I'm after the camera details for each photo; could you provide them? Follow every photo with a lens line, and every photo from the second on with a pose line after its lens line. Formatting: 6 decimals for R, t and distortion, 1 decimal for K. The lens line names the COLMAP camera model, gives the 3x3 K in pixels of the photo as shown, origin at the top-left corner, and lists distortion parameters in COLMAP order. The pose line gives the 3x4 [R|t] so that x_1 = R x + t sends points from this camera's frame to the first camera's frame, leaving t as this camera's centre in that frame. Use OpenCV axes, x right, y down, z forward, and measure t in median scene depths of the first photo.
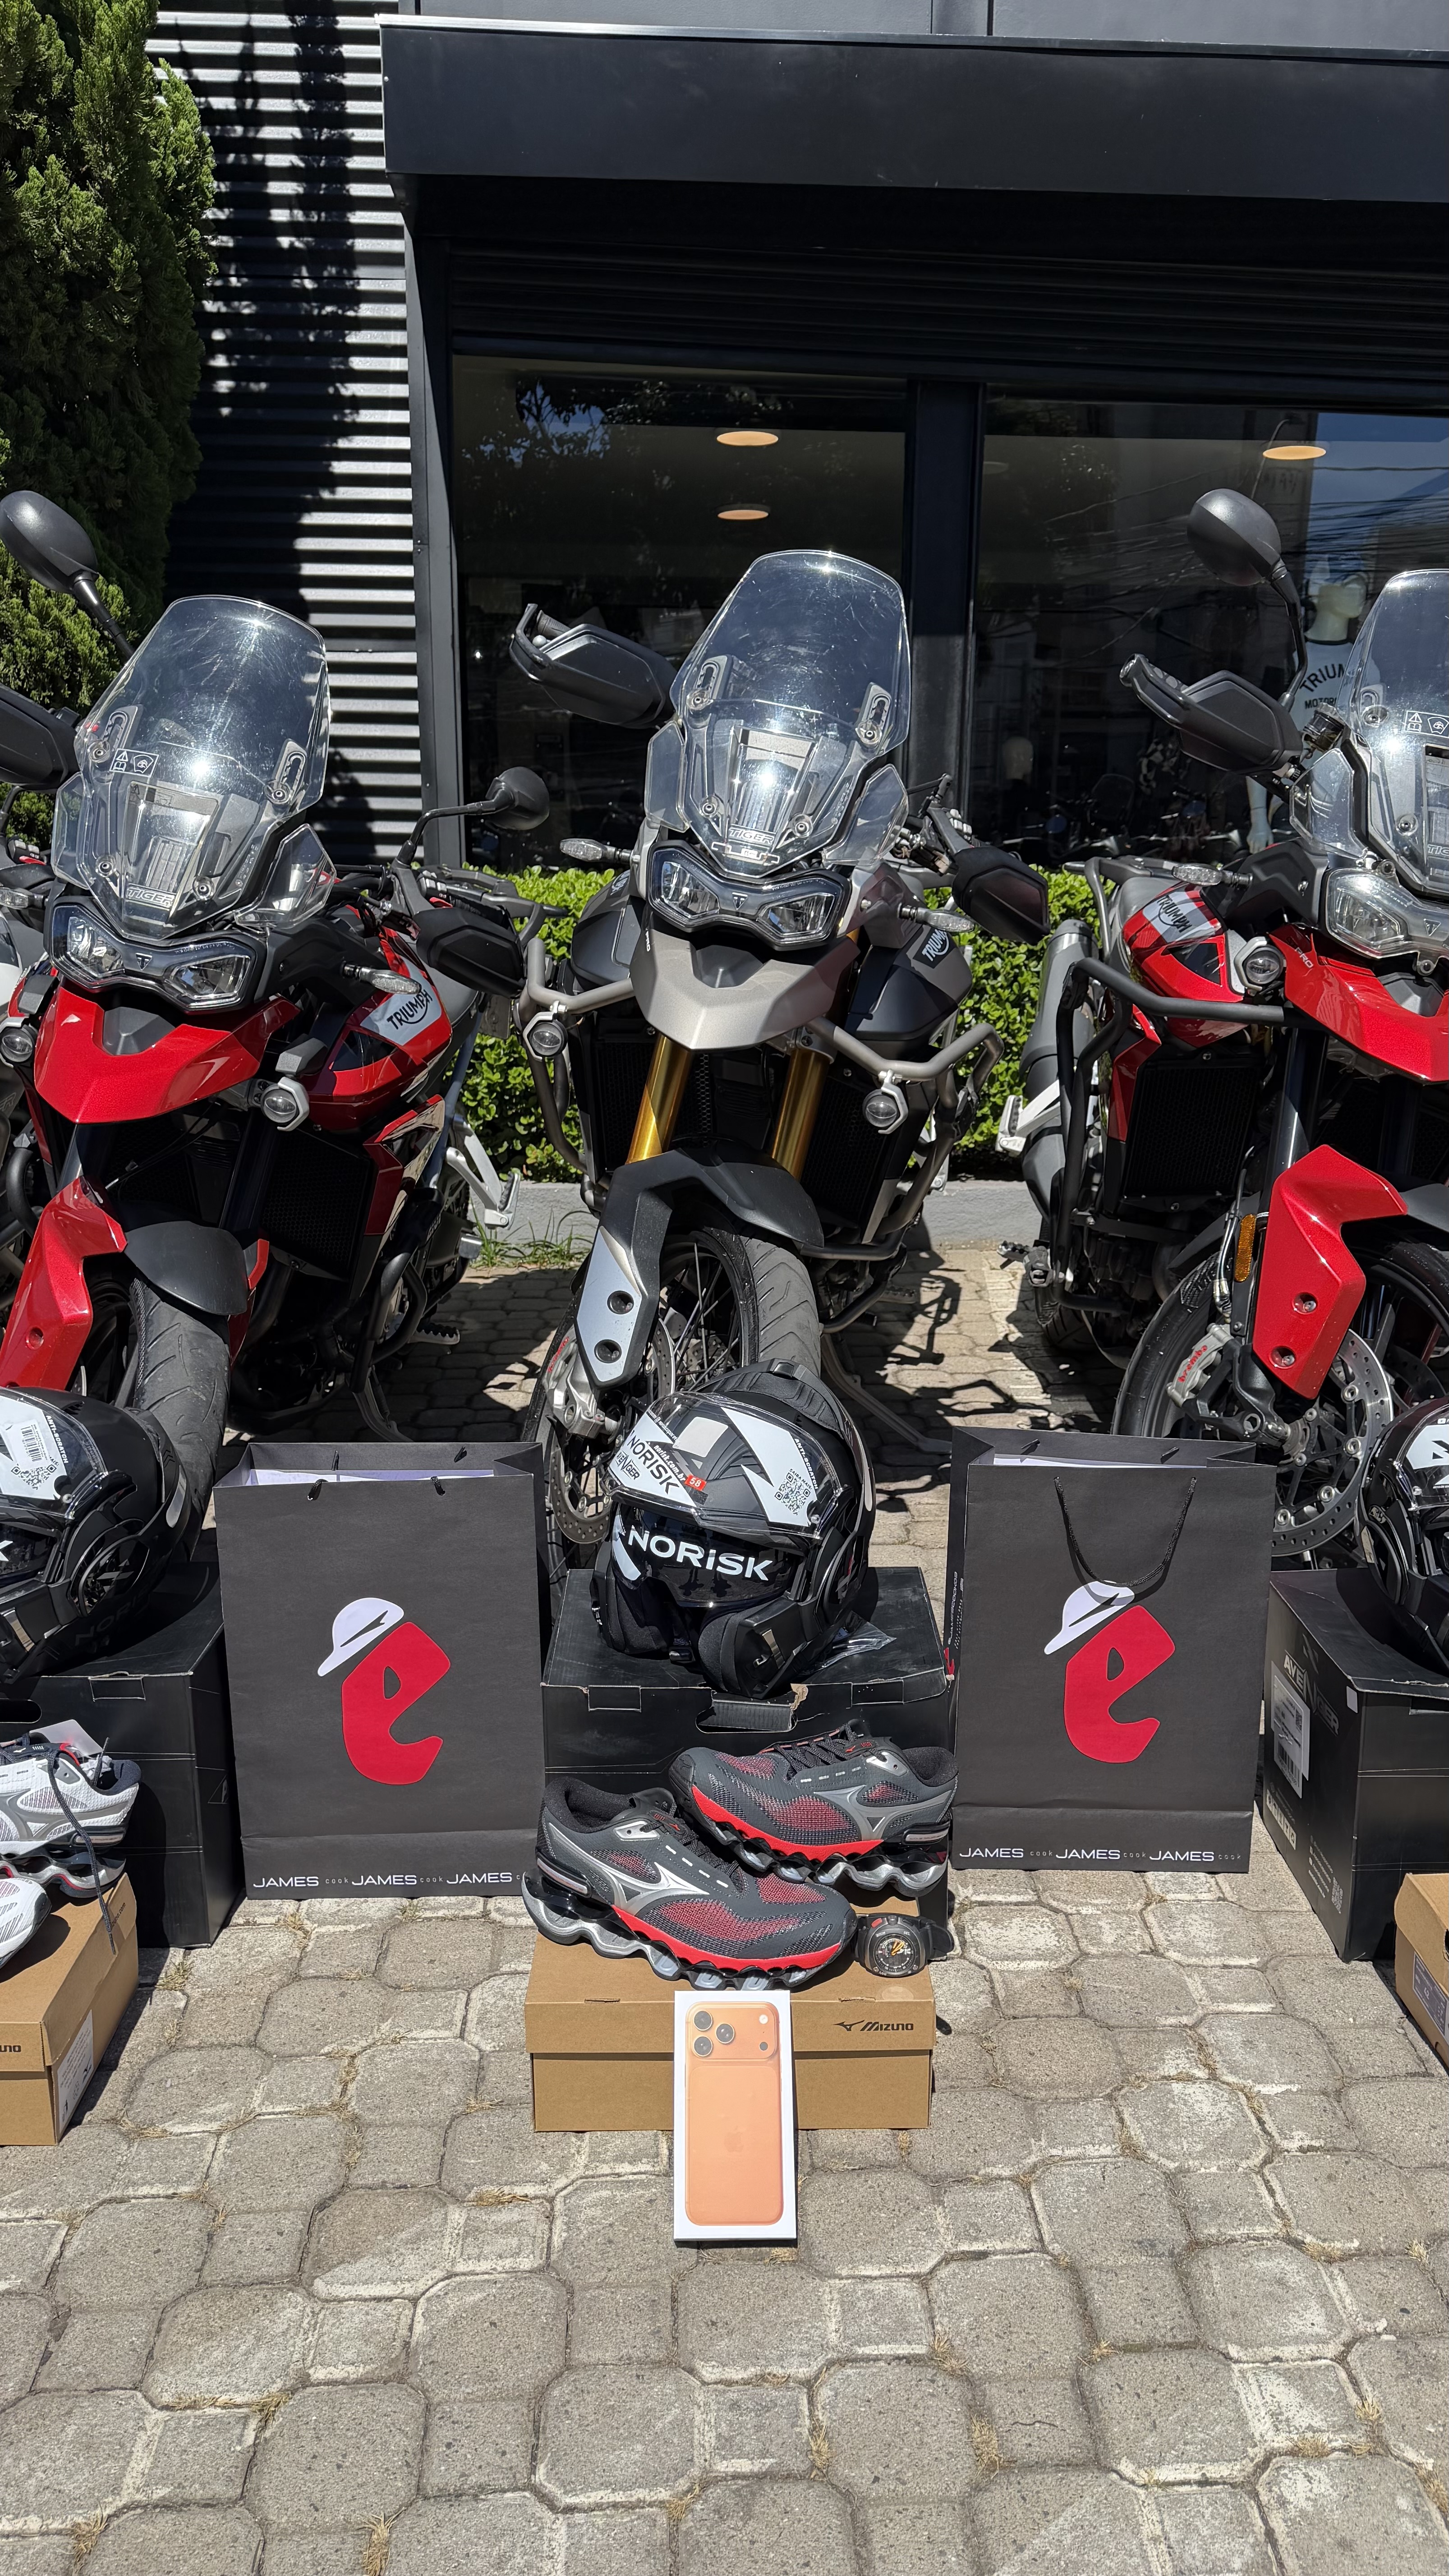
lens RADIAL K [[1844.6, 0, 724.5], [0, 1844.6, 1288.0], [0, 0, 1]] dist [0.069856, -0.080524]
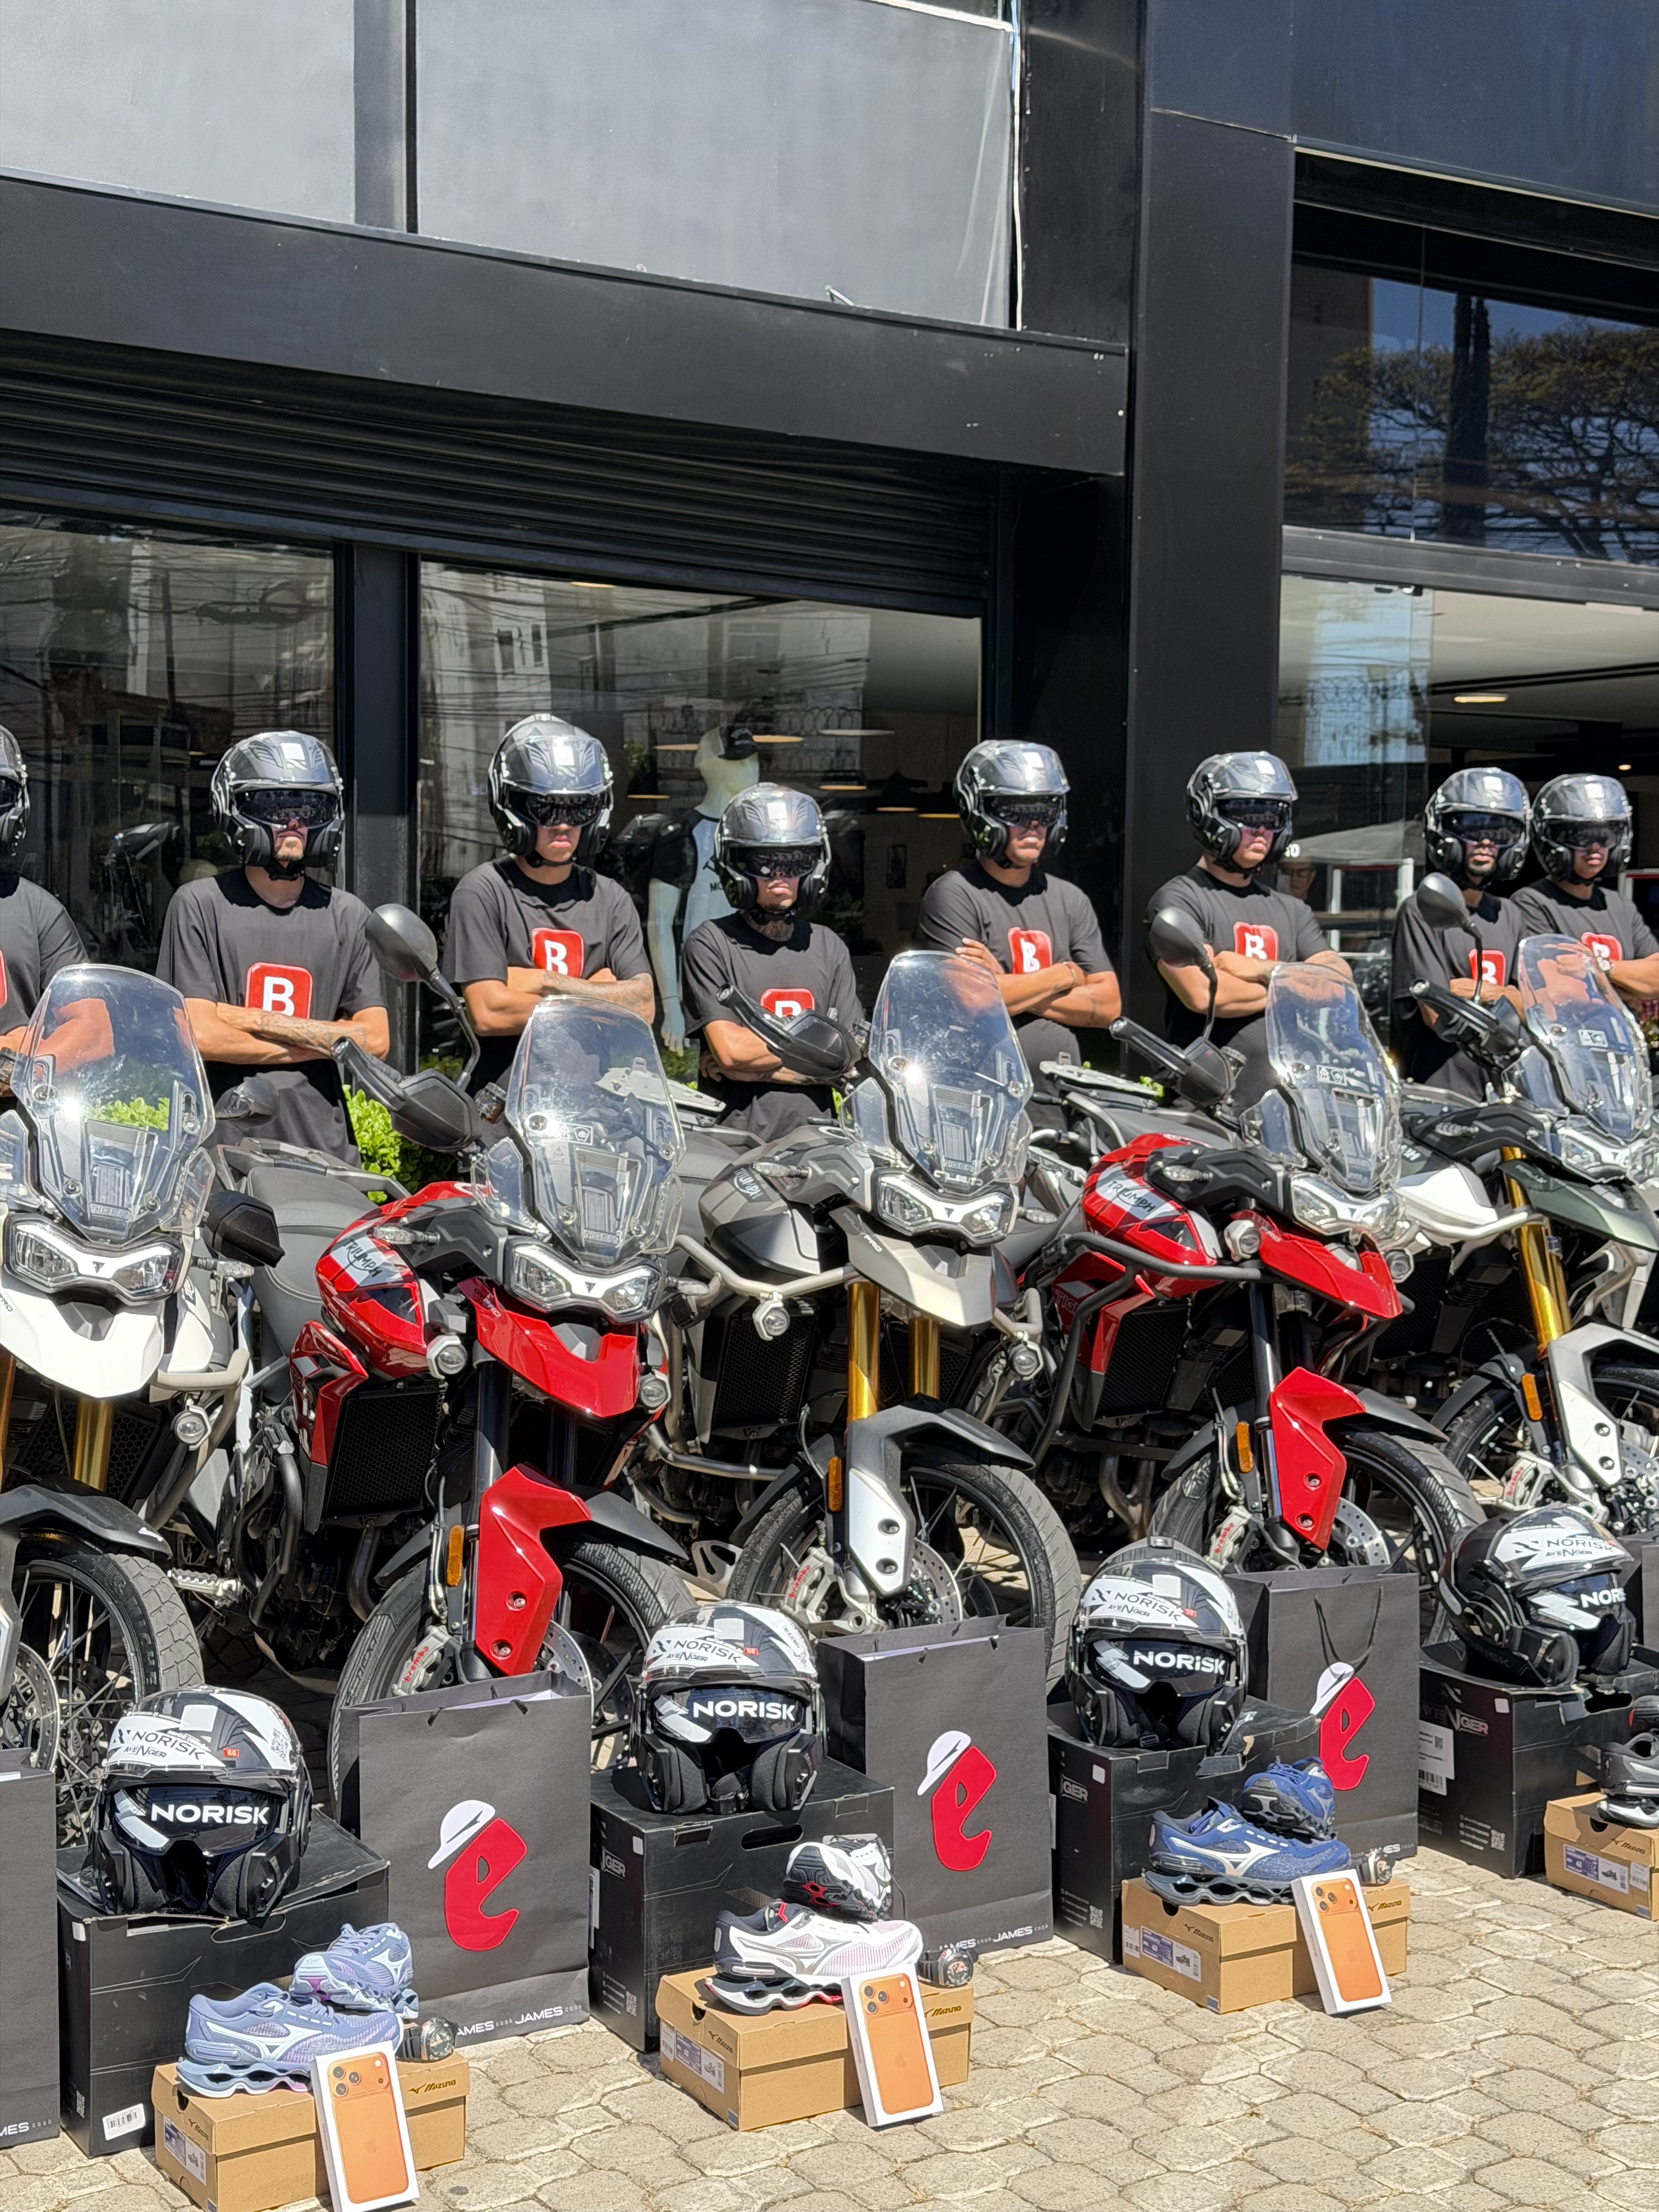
lens RADIAL K [[3311.2, 0, 829.5], [0, 3311.2, 1106.0], [0, 0, 1]] dist [0.108565, -0.041499]
pose [[0.845349, -0.026304, 0.533566, -1.584747], [0.110076, 0.985931, -0.125794, 0.005576], [-0.522751, 0.165072, 0.836351, -1.132831]]
